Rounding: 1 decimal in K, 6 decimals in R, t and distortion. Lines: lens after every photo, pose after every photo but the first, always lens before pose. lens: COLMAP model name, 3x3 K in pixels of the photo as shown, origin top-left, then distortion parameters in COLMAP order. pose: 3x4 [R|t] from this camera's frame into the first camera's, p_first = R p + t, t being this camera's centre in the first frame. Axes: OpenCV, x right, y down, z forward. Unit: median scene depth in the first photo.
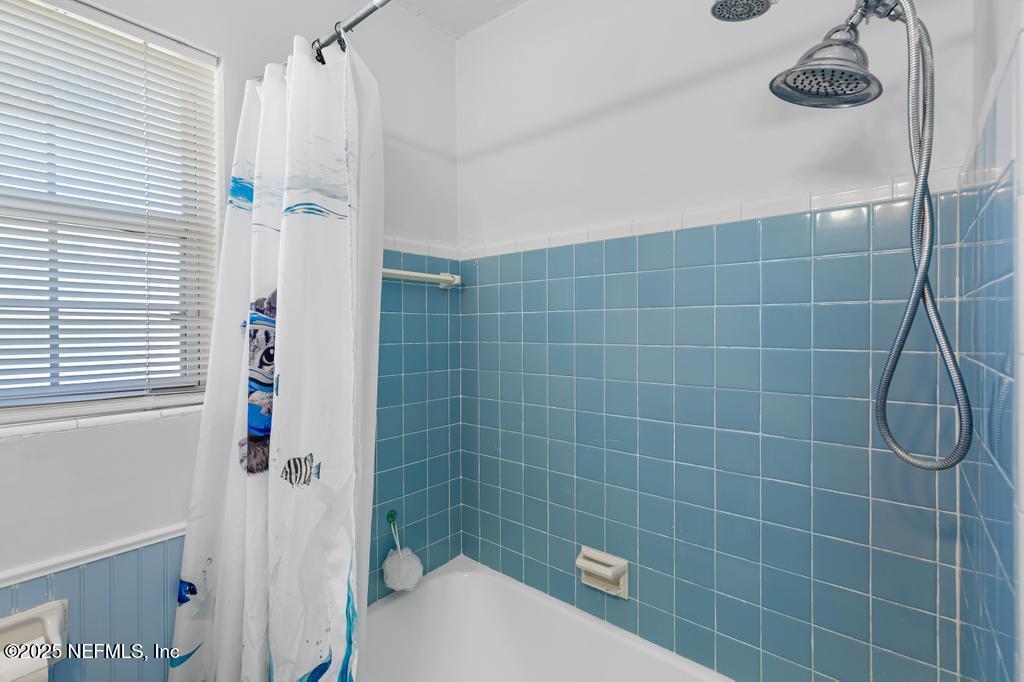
lens RADIAL K [[466.0, 0, 511.6], [0, 466.0, 334.4], [0, 0, 1]] dist [0.009907, -0.002598]
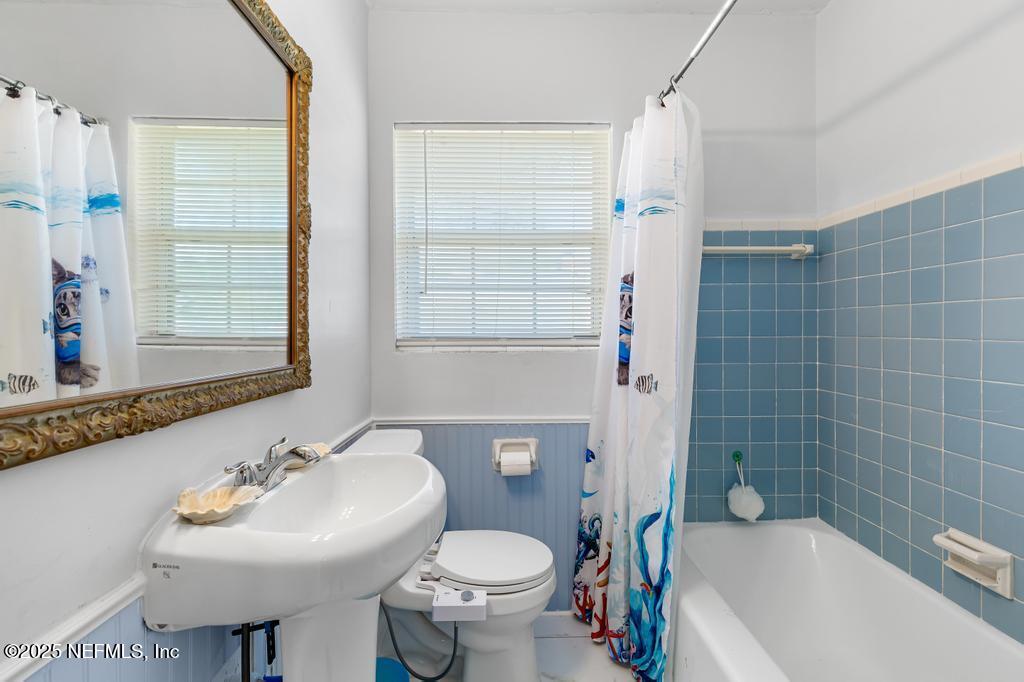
lens RADIAL K [[466.0, 0, 512.9], [0, 466.0, 334.4], [0, 0, 1]] dist [0.009907, -0.002598]
pose [[0.662218, 0.008359, -0.749265, 0.284492], [-0.003160, 0.999960, 0.008362, 0.083285], [0.749304, -0.003170, 0.662218, -0.234596]]
